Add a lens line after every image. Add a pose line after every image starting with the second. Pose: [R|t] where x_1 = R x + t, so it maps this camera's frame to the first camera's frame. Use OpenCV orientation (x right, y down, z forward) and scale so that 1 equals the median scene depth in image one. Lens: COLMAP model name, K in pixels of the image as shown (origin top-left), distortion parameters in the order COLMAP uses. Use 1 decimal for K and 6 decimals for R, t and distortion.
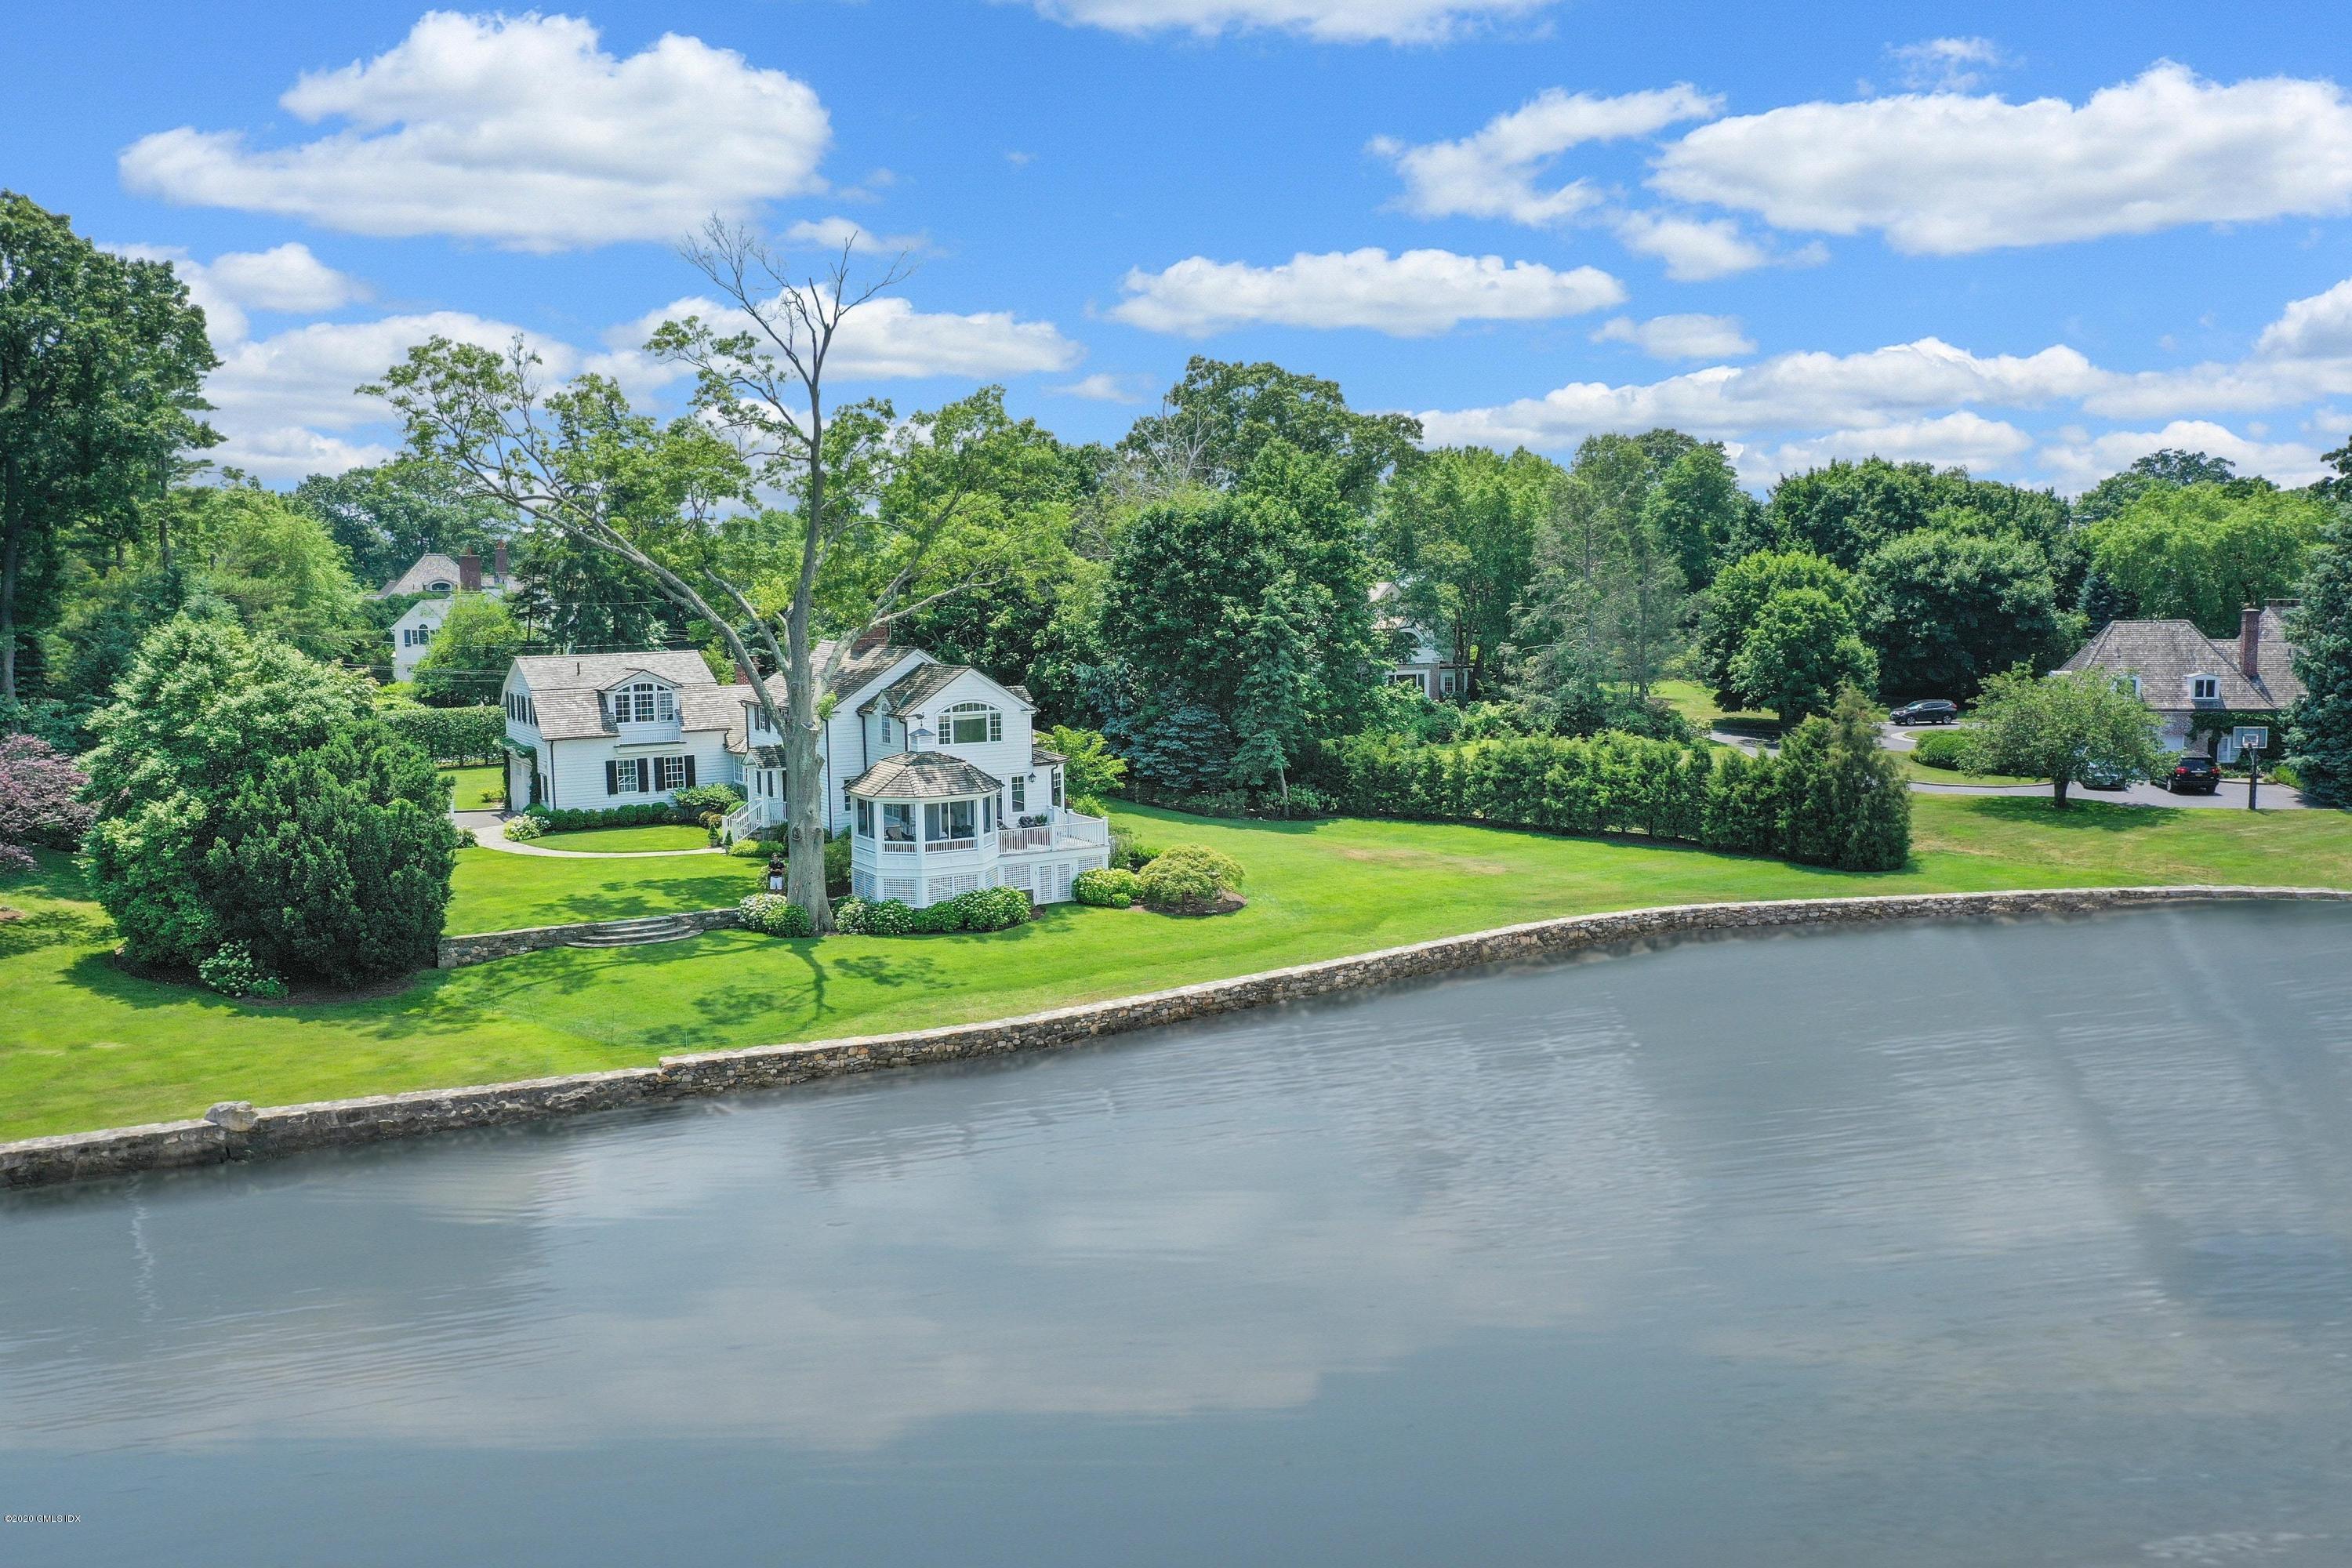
lens RADIAL K [[1890.1, 0, 1168.9], [0, 1890.1, 780.5], [0, 0, 1]] dist [0.006618, 0.007971]
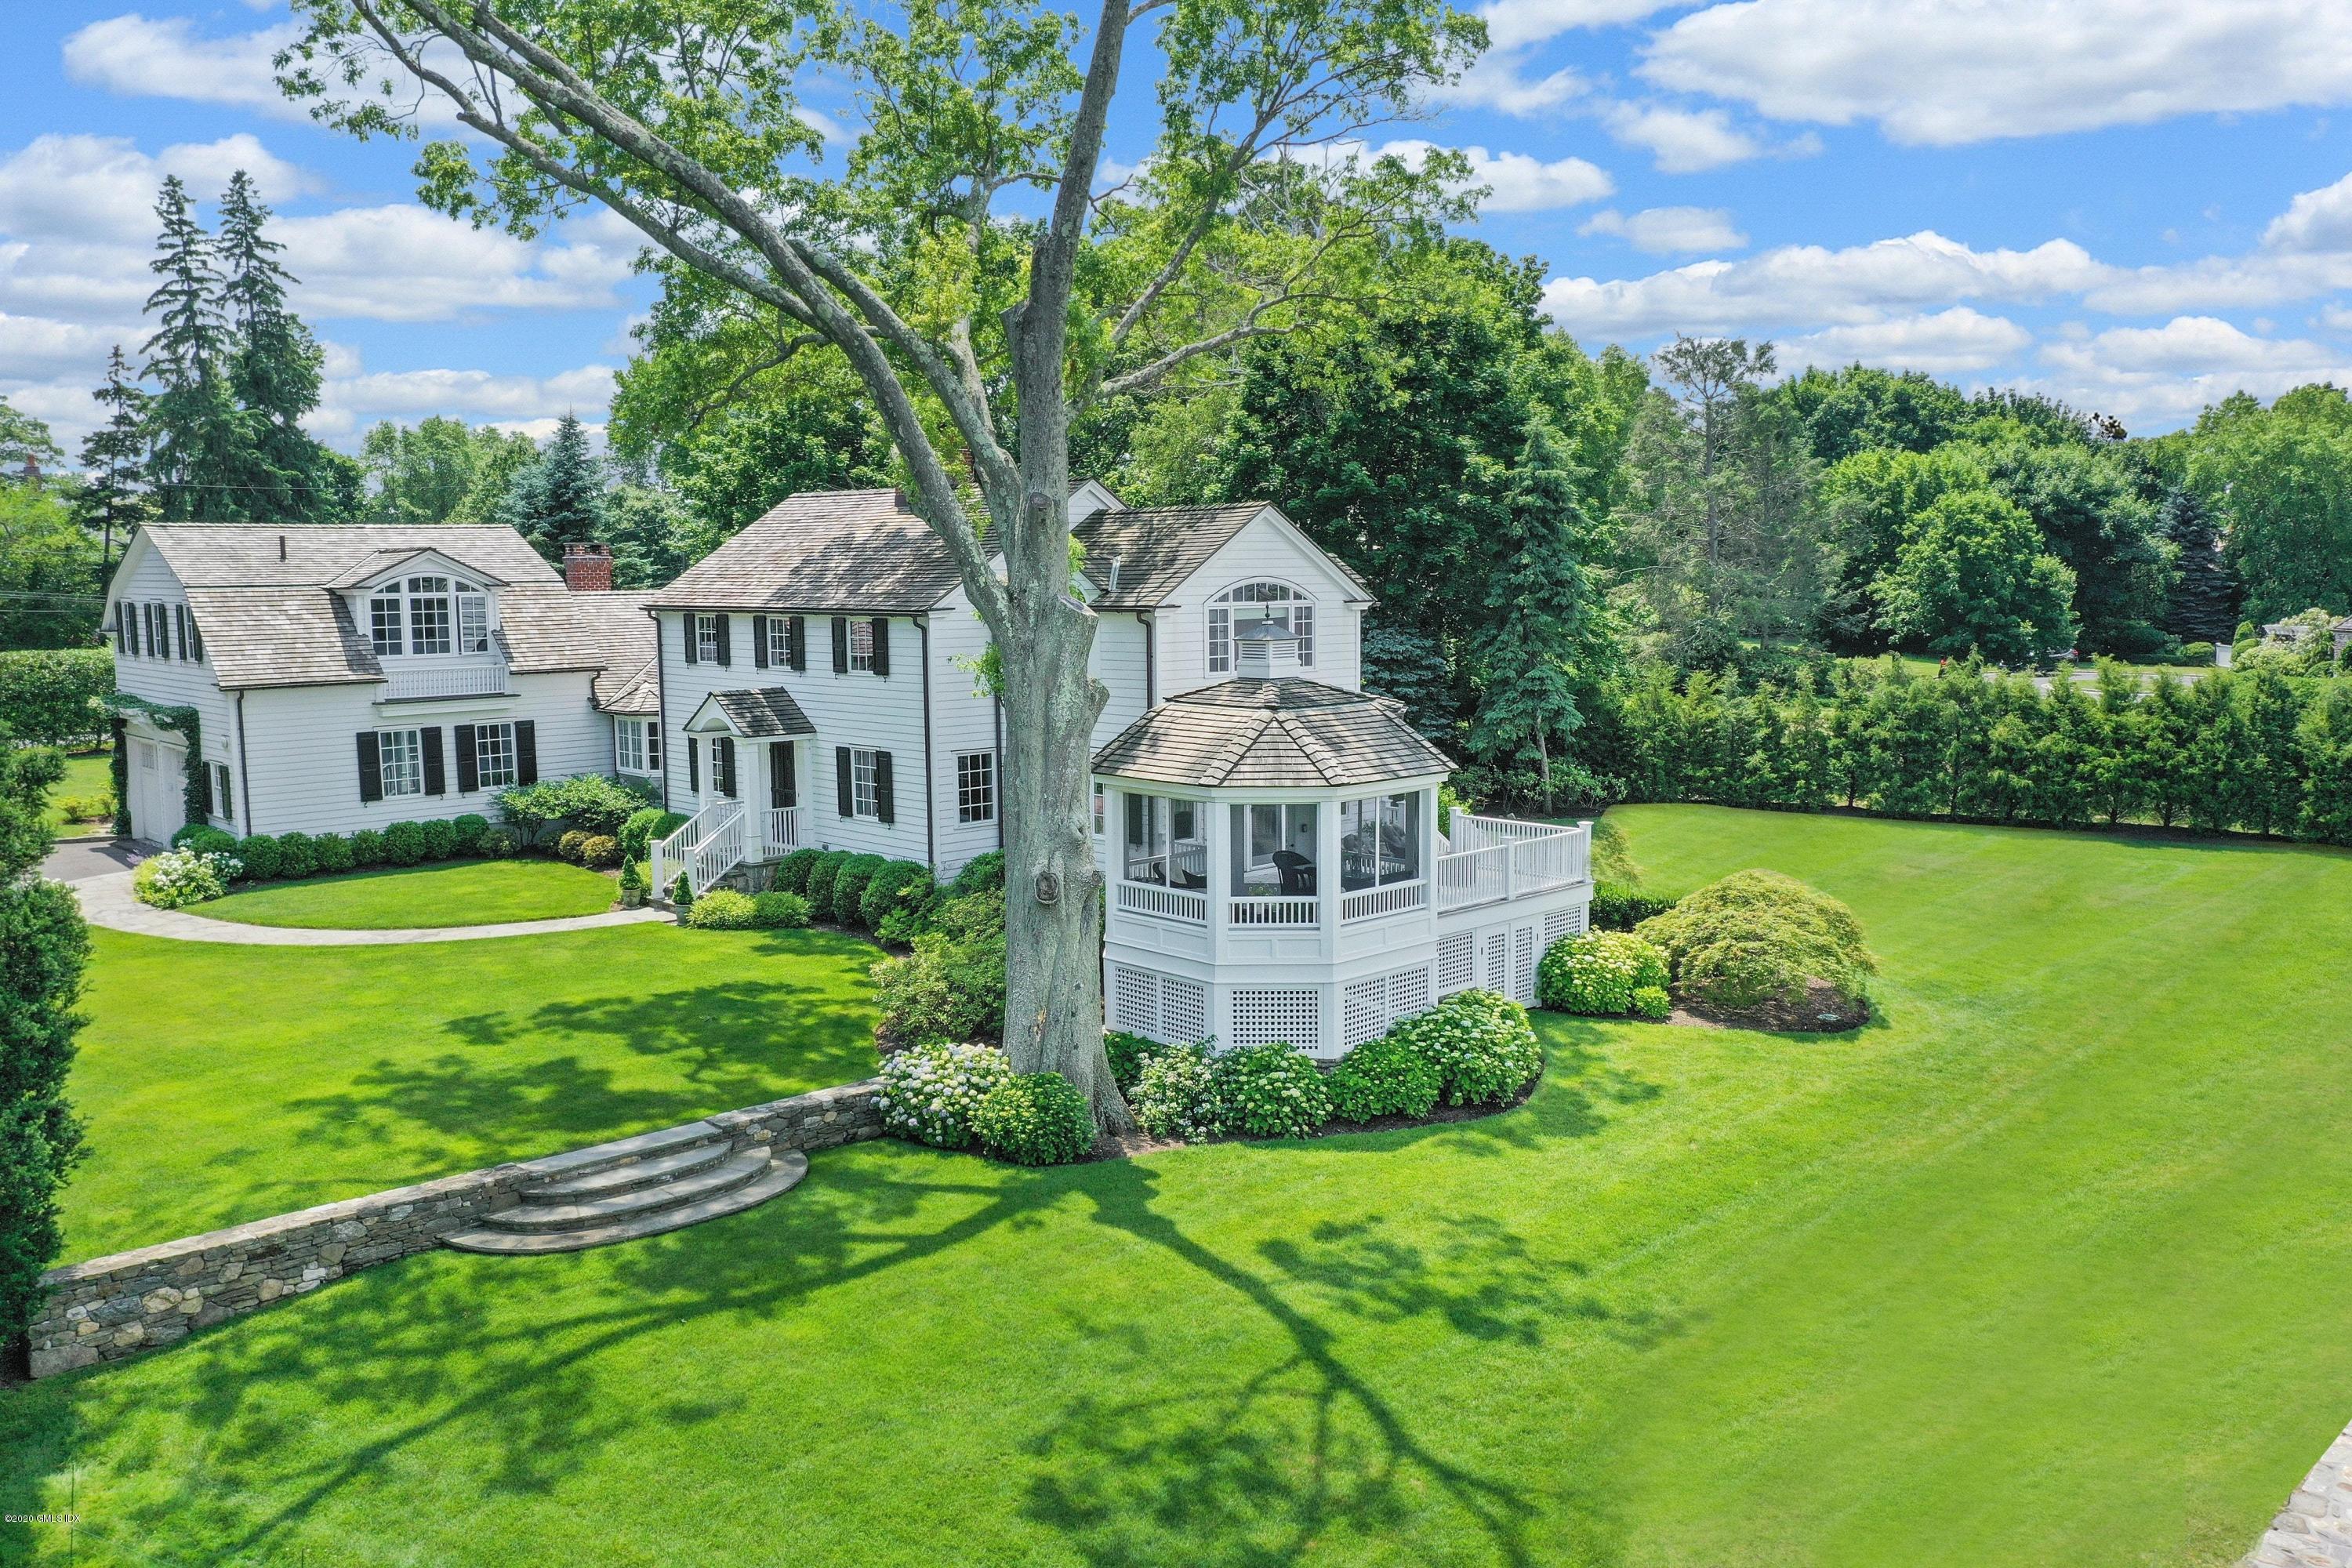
lens RADIAL K [[1890.1, 0, 1179.9], [0, 1890.1, 781.1], [0, 0, 1]] dist [0.006618, 0.007971]
pose [[0.977146, -0.022223, 0.211406, -0.191838], [0.021537, 0.999753, 0.005545, 0.003742], [-0.211477, -0.000865, 0.977383, 0.475346]]
